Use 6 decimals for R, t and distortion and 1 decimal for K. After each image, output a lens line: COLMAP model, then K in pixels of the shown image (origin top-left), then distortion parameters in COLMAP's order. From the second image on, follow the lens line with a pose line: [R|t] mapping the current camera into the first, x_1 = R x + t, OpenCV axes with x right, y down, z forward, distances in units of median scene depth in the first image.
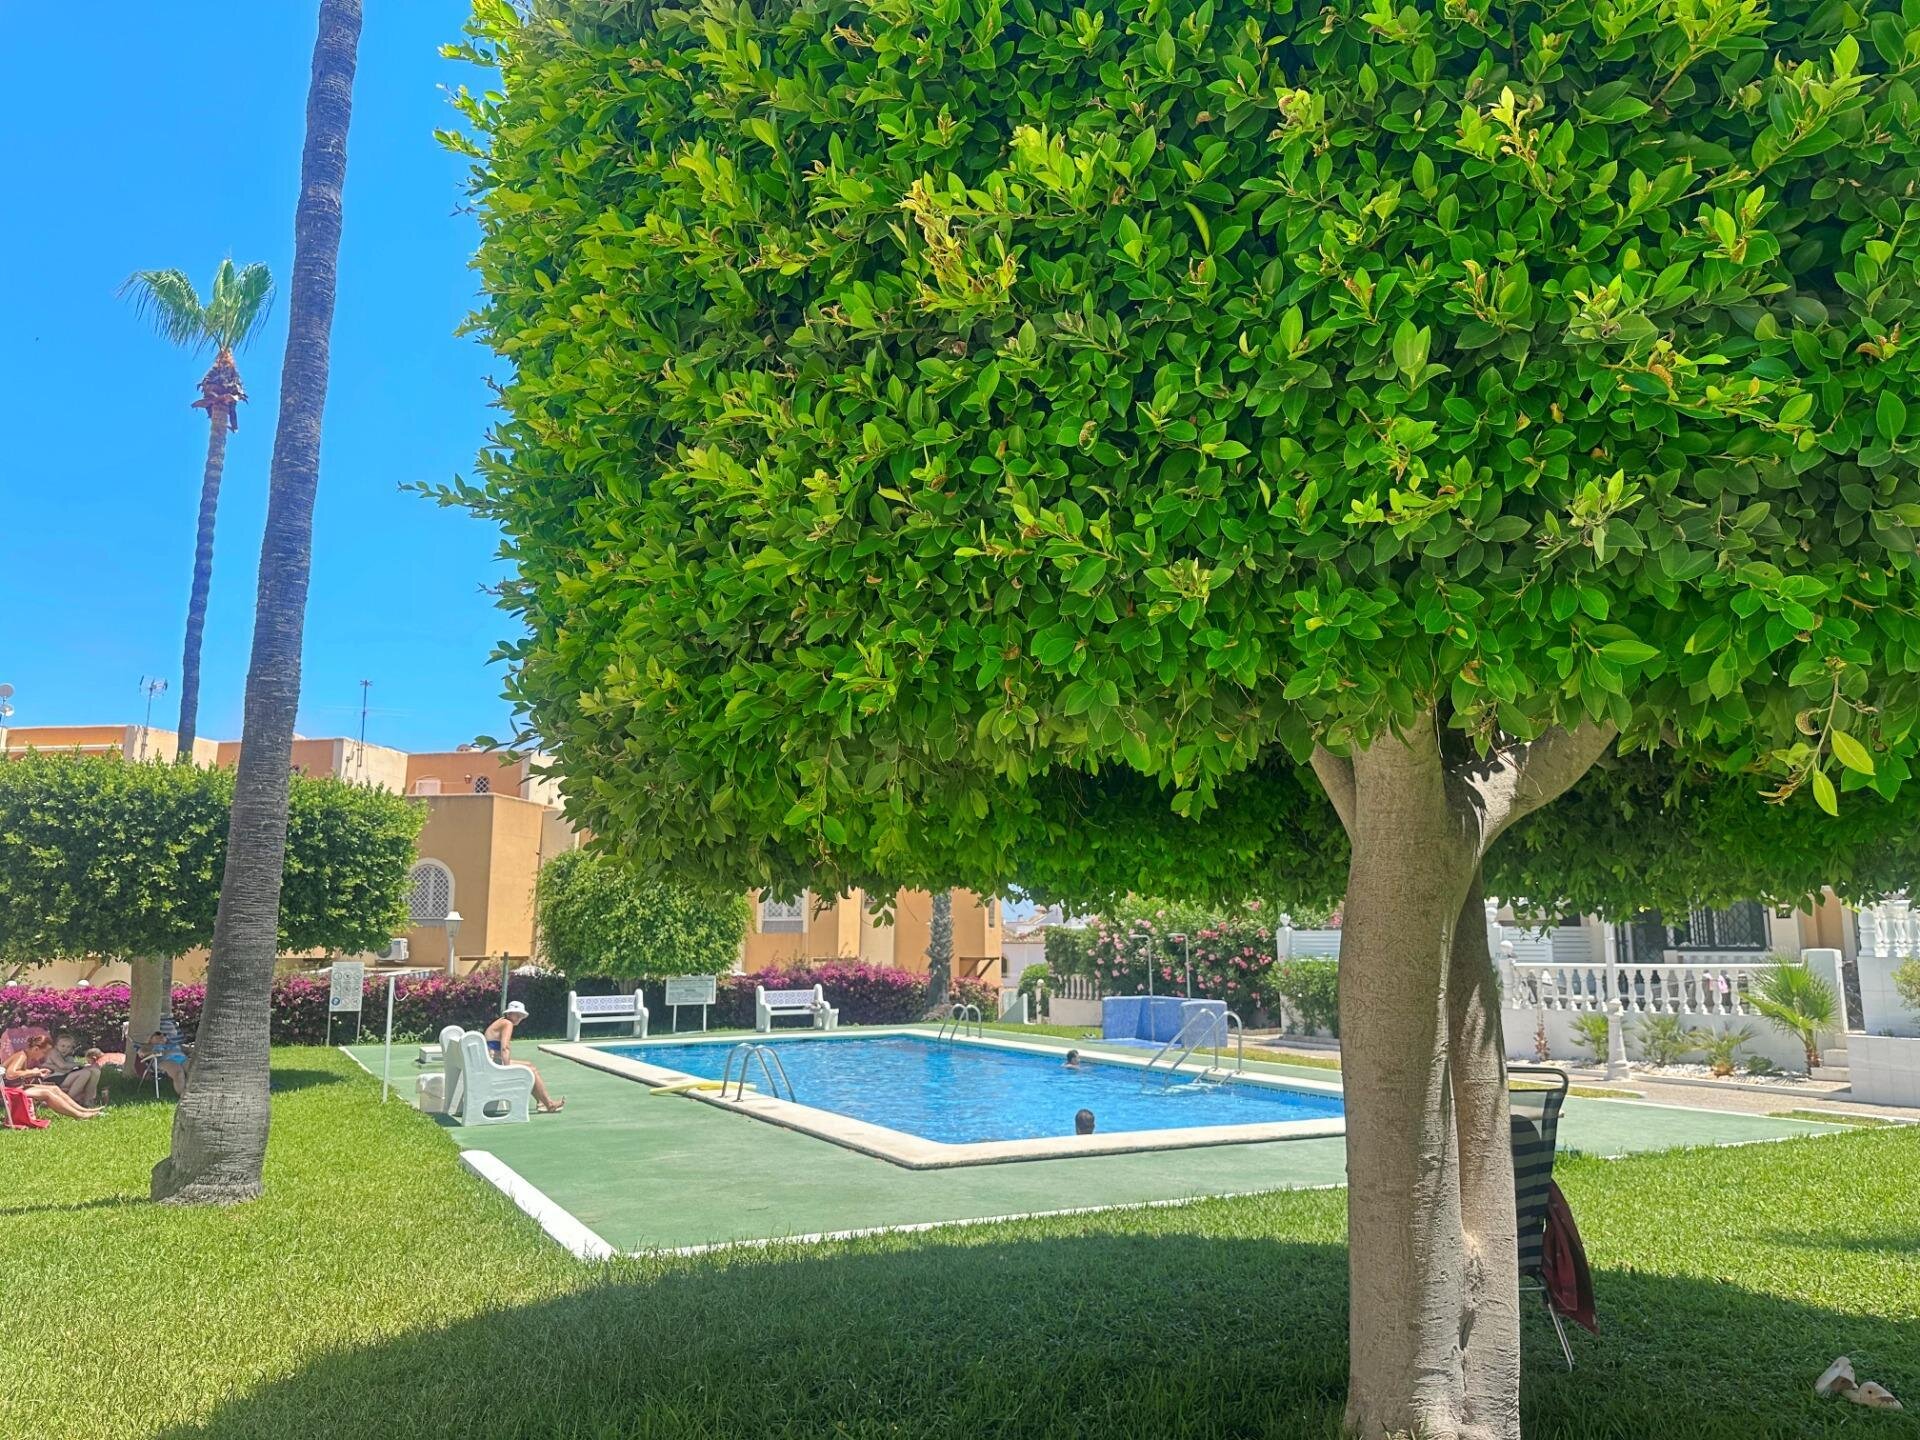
lens RADIAL K [[1356.3, 0, 960.0], [0, 1356.3, 720.0], [0, 0, 1]] dist [0.005263, -0.002267]
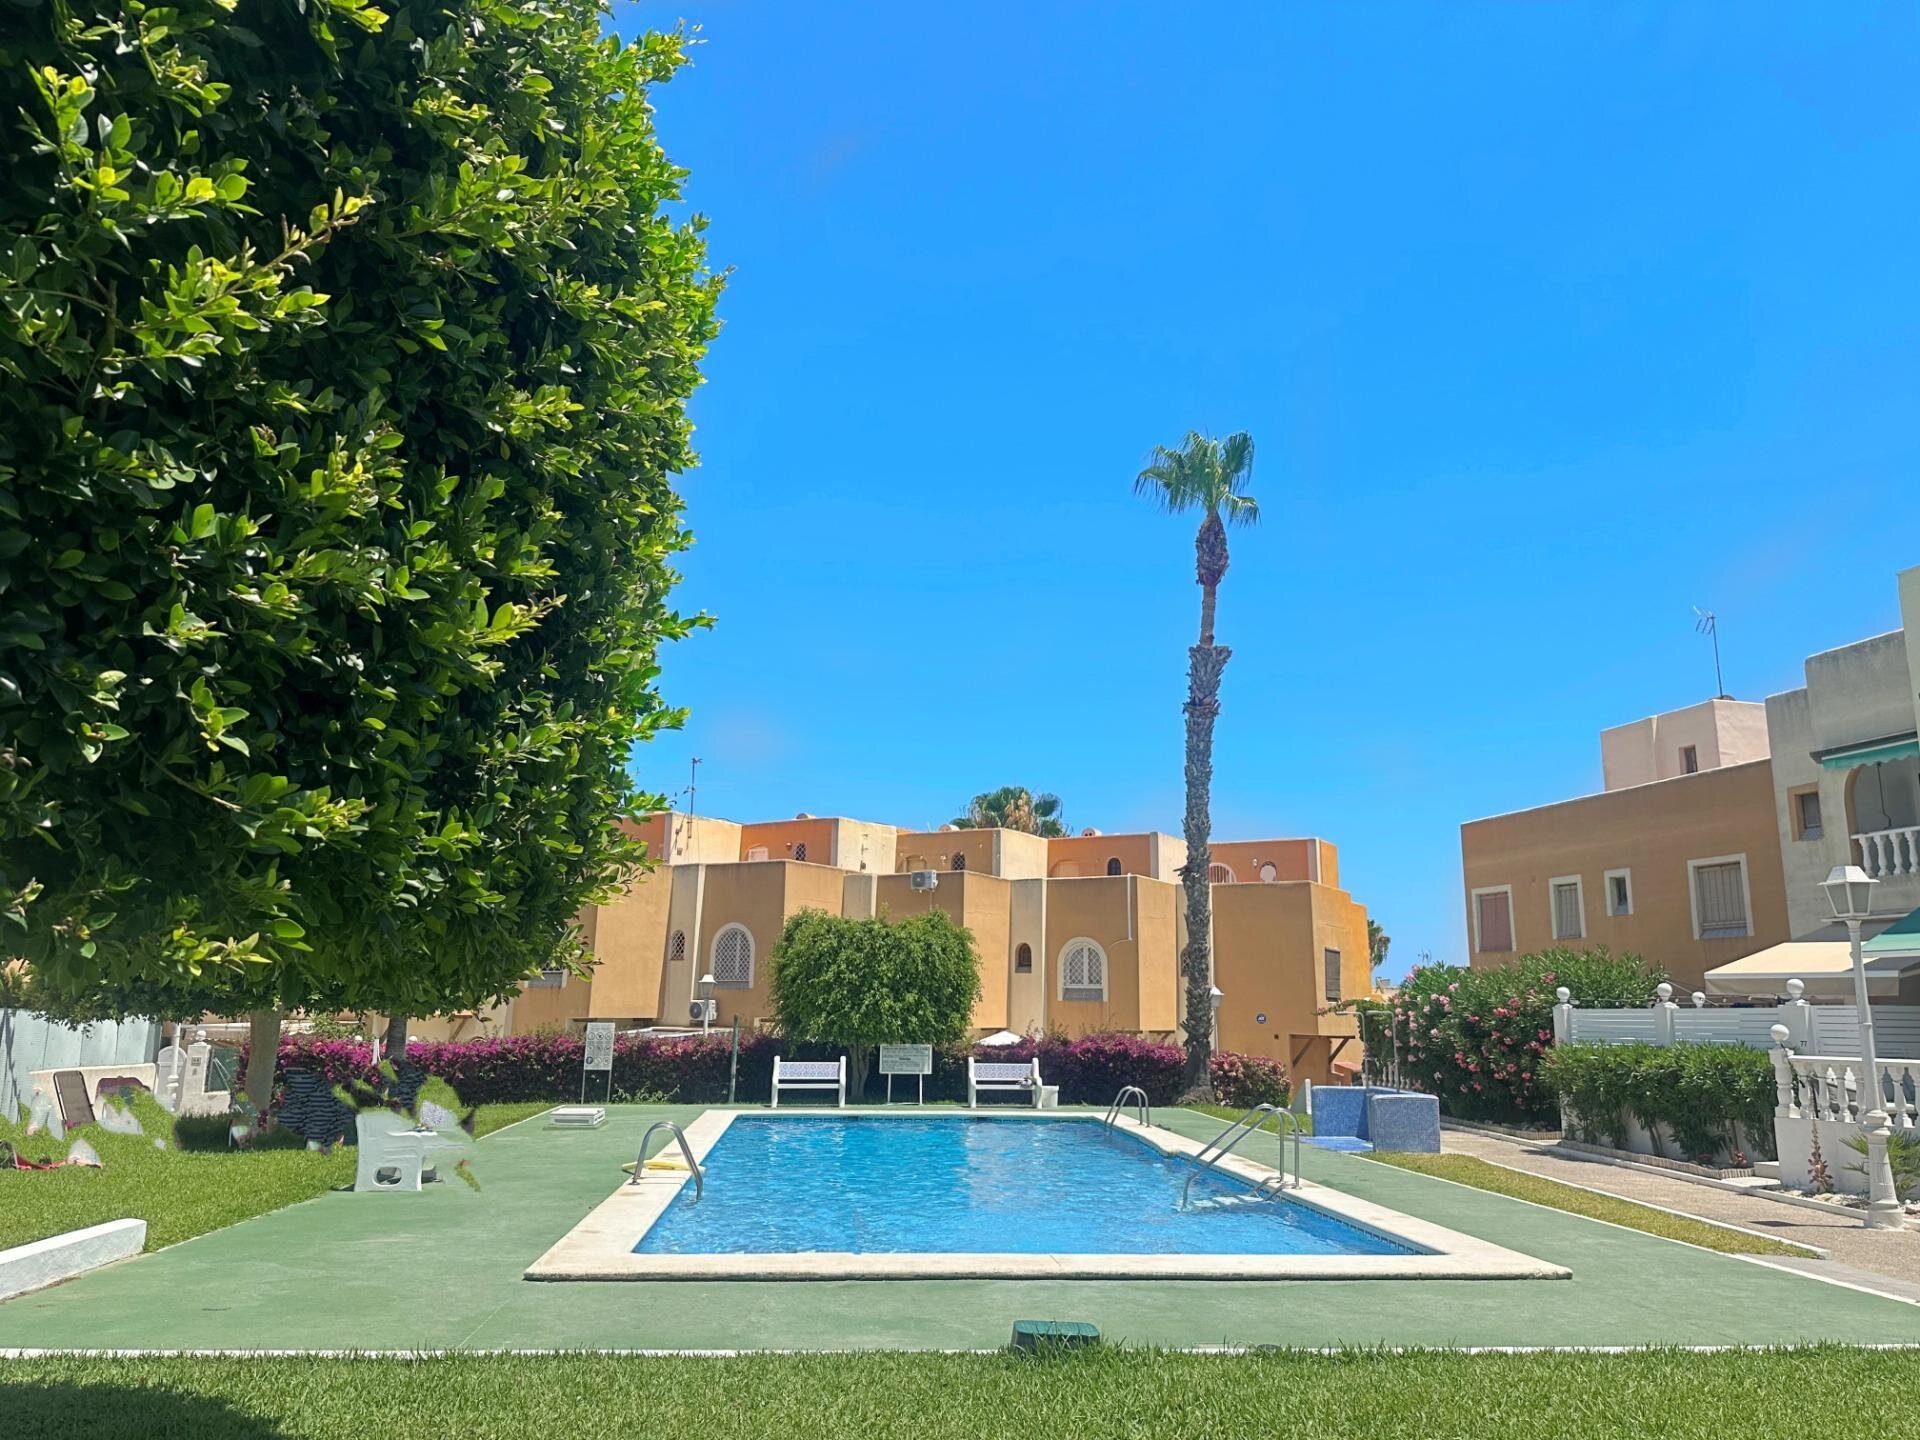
lens RADIAL K [[1361.1, 0, 928.4], [0, 1361.1, 723.4], [0, 0, 1]] dist [0.124661, -0.221781]
pose [[0.915687, -0.064702, -0.396650, 0.222180], [0.046822, 0.997409, -0.054609, 0.015521], [0.399156, 0.031433, 0.916344, 0.109642]]
